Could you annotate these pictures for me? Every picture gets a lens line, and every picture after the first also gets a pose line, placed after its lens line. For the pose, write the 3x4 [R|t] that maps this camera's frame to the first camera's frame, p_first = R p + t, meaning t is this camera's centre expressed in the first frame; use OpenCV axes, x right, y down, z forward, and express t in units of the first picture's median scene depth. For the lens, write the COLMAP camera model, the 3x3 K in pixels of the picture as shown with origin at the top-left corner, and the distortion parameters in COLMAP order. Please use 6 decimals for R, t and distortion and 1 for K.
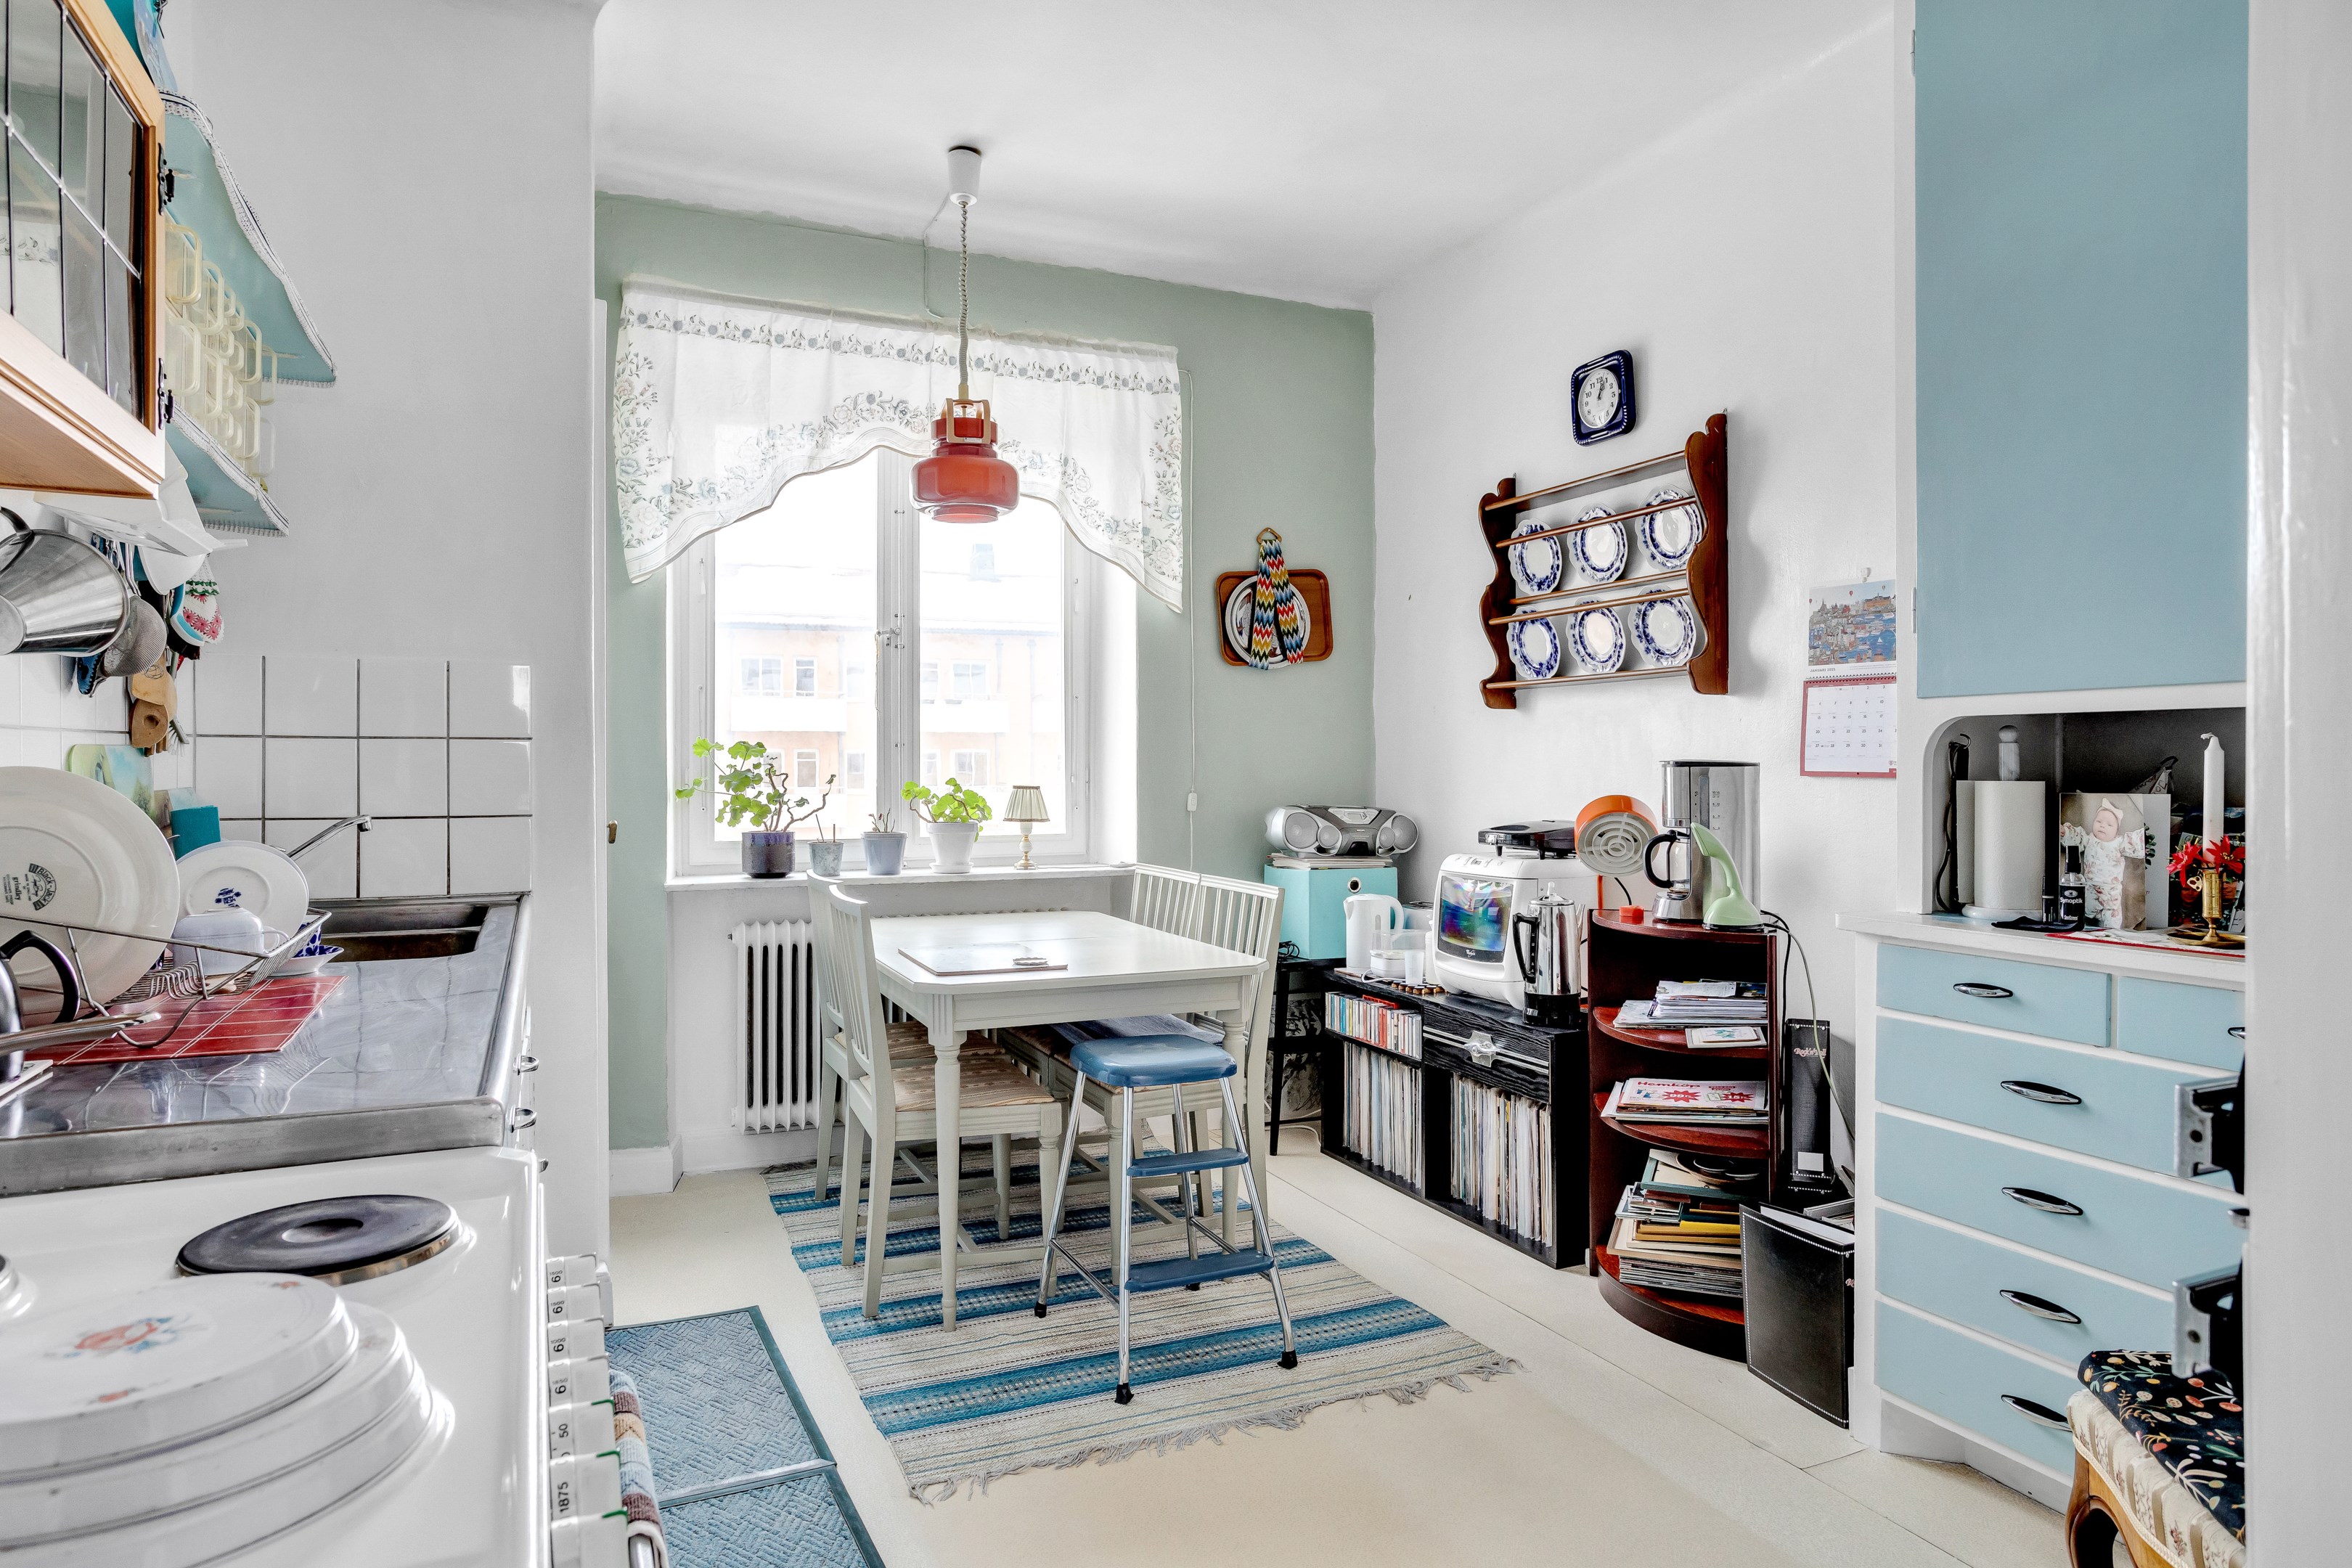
lens RADIAL K [[1356.6, 0, 1176.0], [0, 1356.6, 784.0], [0, 0, 1]] dist [-0.000147, -0.000458]
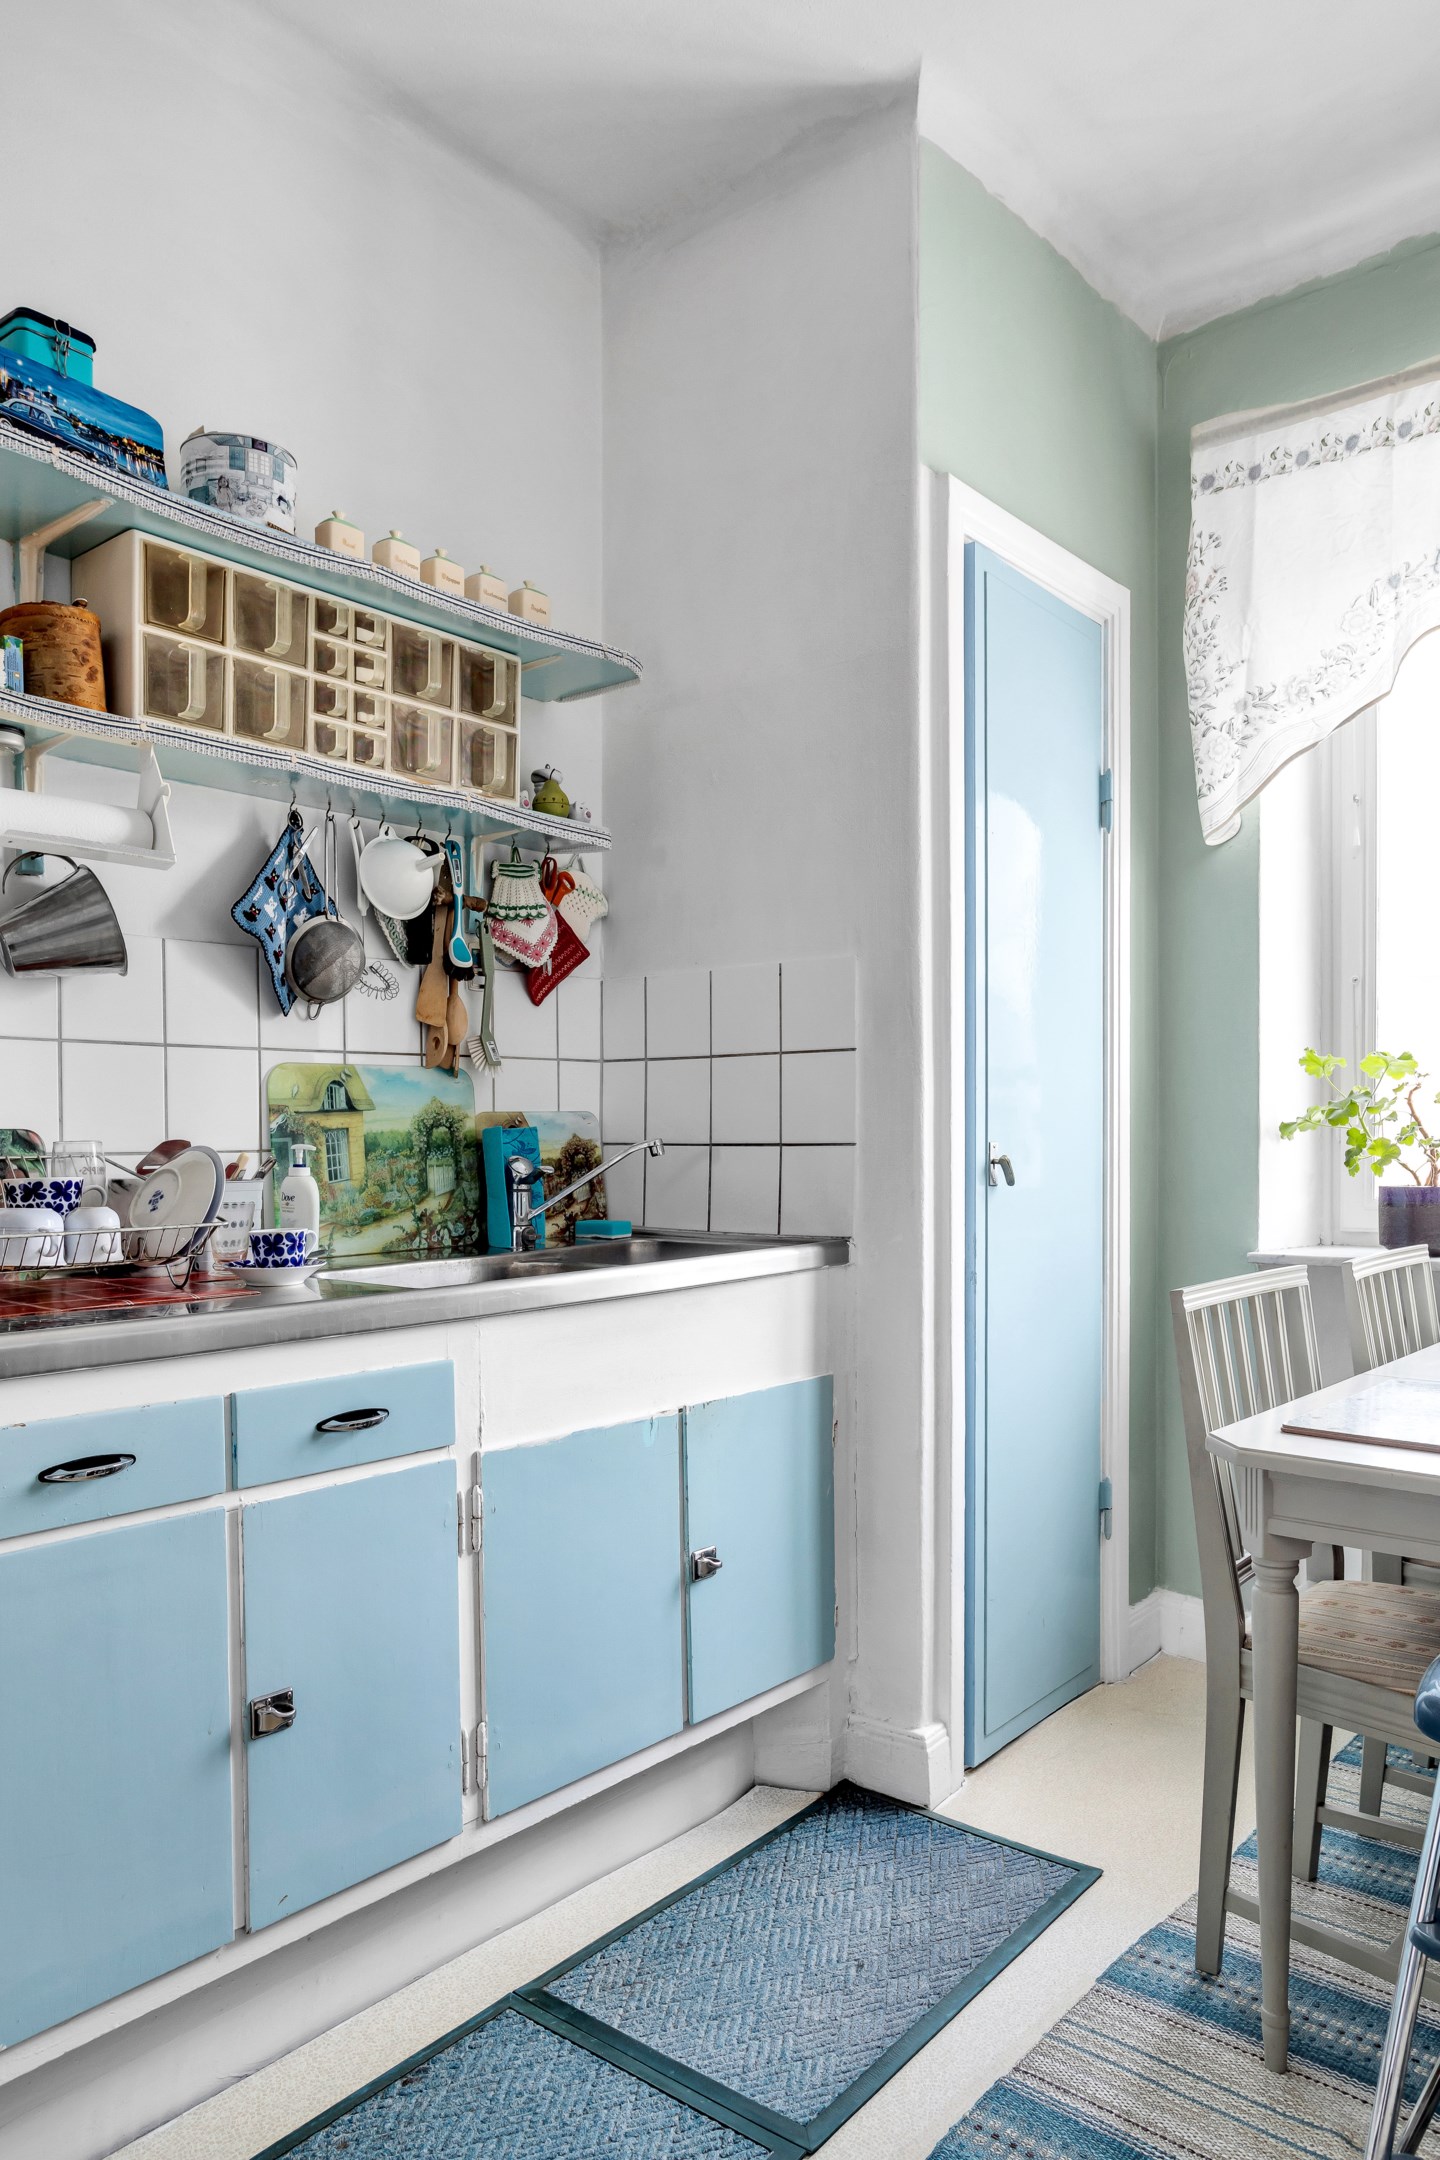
lens RADIAL K [[1490.7, 0, 723.6], [0, 1490.7, 1140.9], [0, 0, 1]] dist [0.025617, 0.003059]
pose [[0.429109, 0.007713, -0.903220, 0.232749], [-0.008968, 0.999951, 0.004279, 0.014194], [0.903208, 0.006264, 0.429157, 0.409677]]
